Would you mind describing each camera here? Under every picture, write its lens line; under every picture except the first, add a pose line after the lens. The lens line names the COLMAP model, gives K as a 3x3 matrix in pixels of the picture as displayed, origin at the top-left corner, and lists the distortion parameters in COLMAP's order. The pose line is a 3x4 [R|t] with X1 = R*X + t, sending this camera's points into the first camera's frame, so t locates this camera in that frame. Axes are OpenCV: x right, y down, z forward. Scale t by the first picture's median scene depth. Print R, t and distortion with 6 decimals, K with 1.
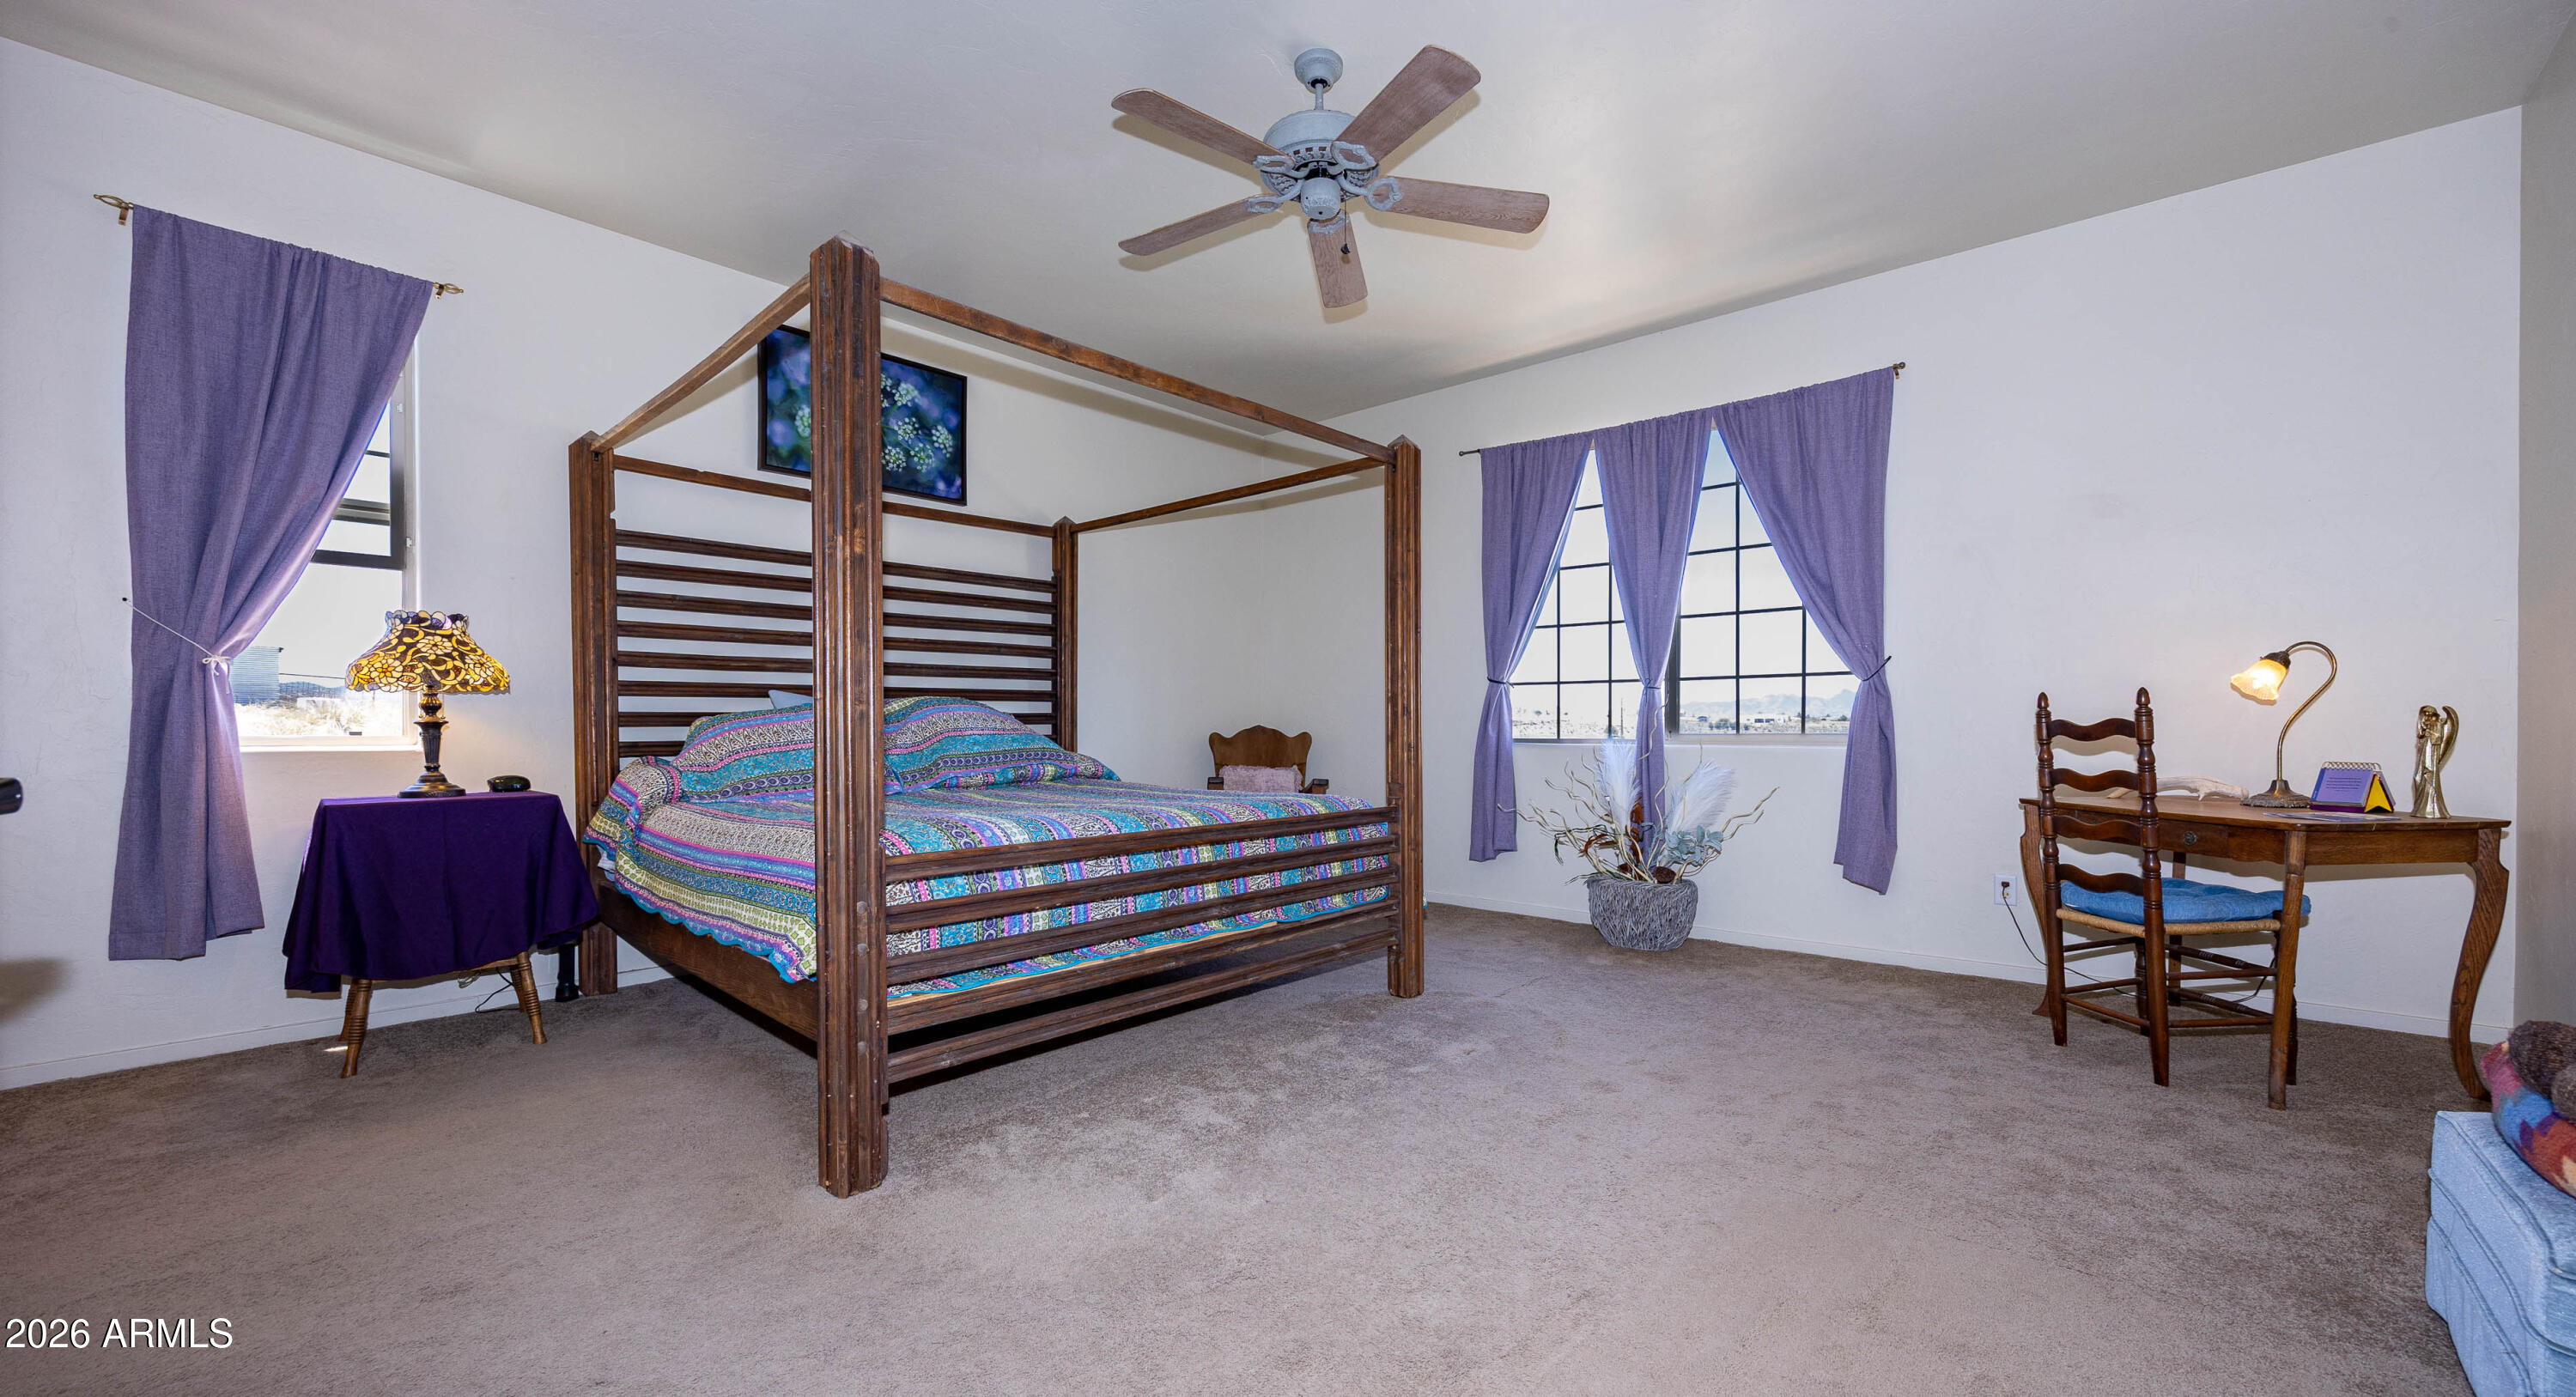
lens RADIAL K [[987.1, 0, 1288.9], [0, 987.1, 719.8], [0, 0, 1]] dist [-0.002829, -0.000119]
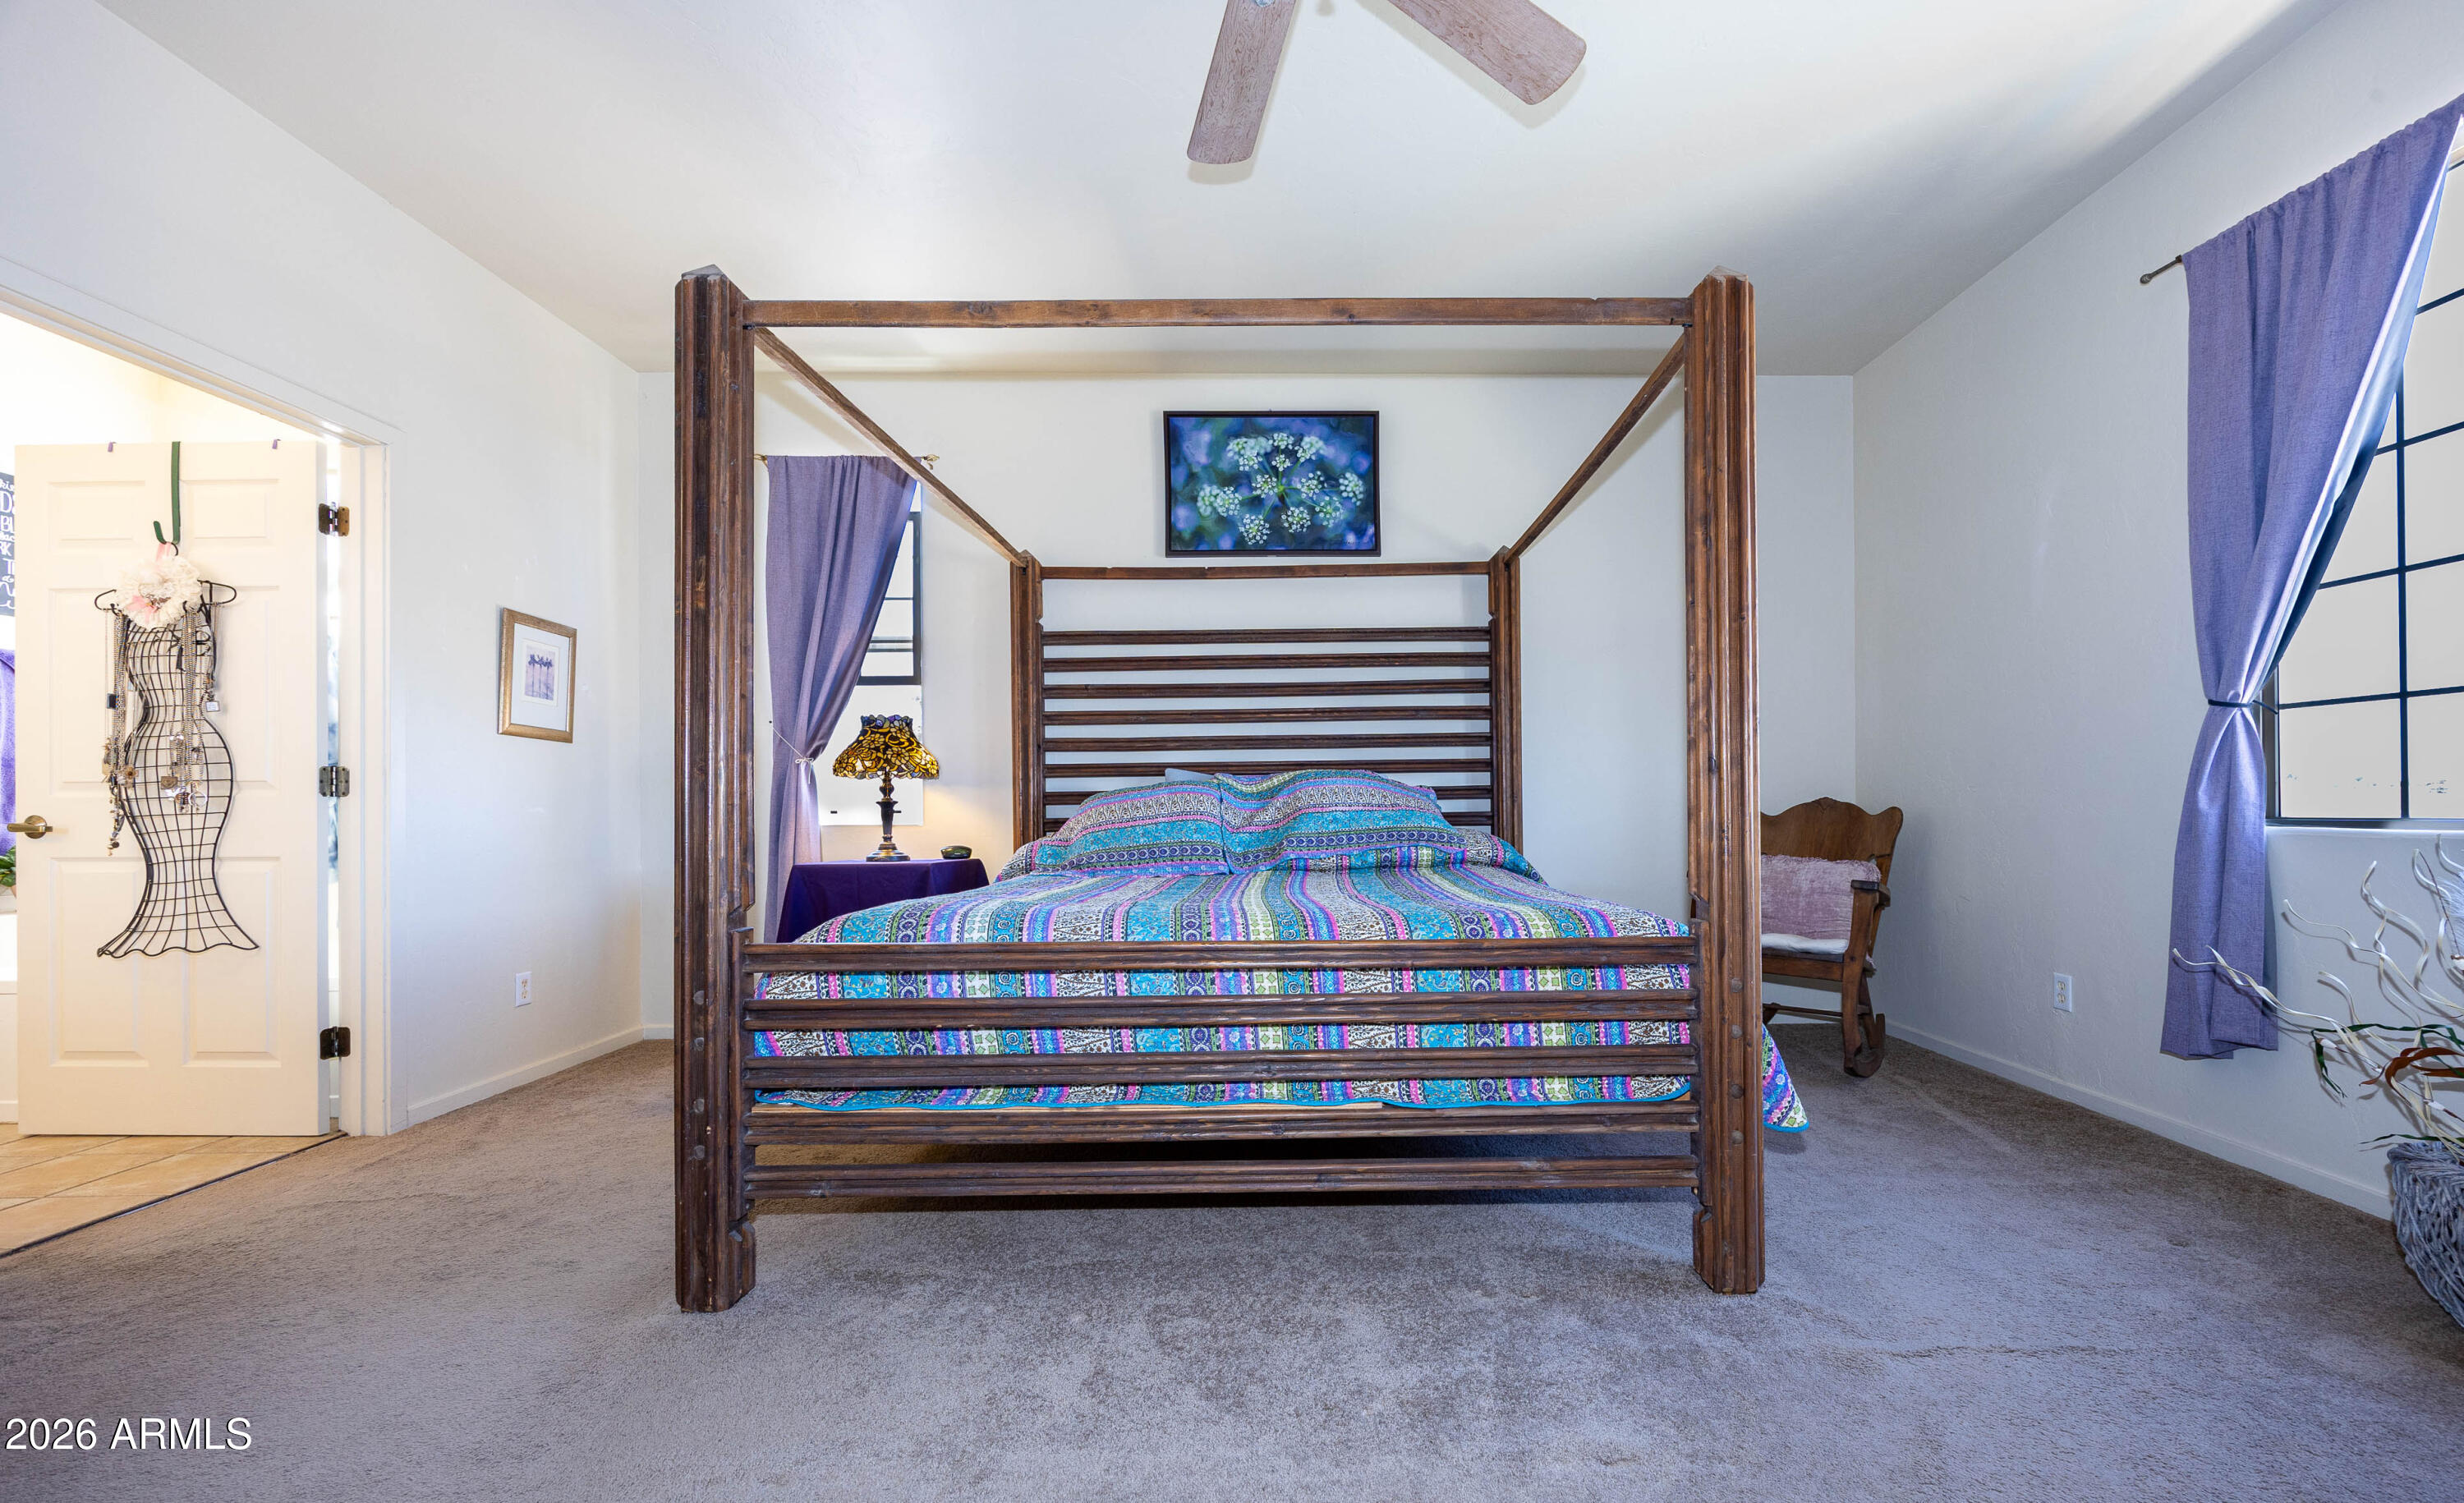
lens RADIAL K [[981.4, 0, 1306.5], [0, 981.4, 790.0], [0, 0, 1]] dist [-0.003638, -0.000013]
pose [[0.684728, -0.019002, -0.728551, 0.335583], [0.011754, 0.999818, -0.015030, 0.009926], [0.728704, 0.001728, 0.684826, 0.429131]]
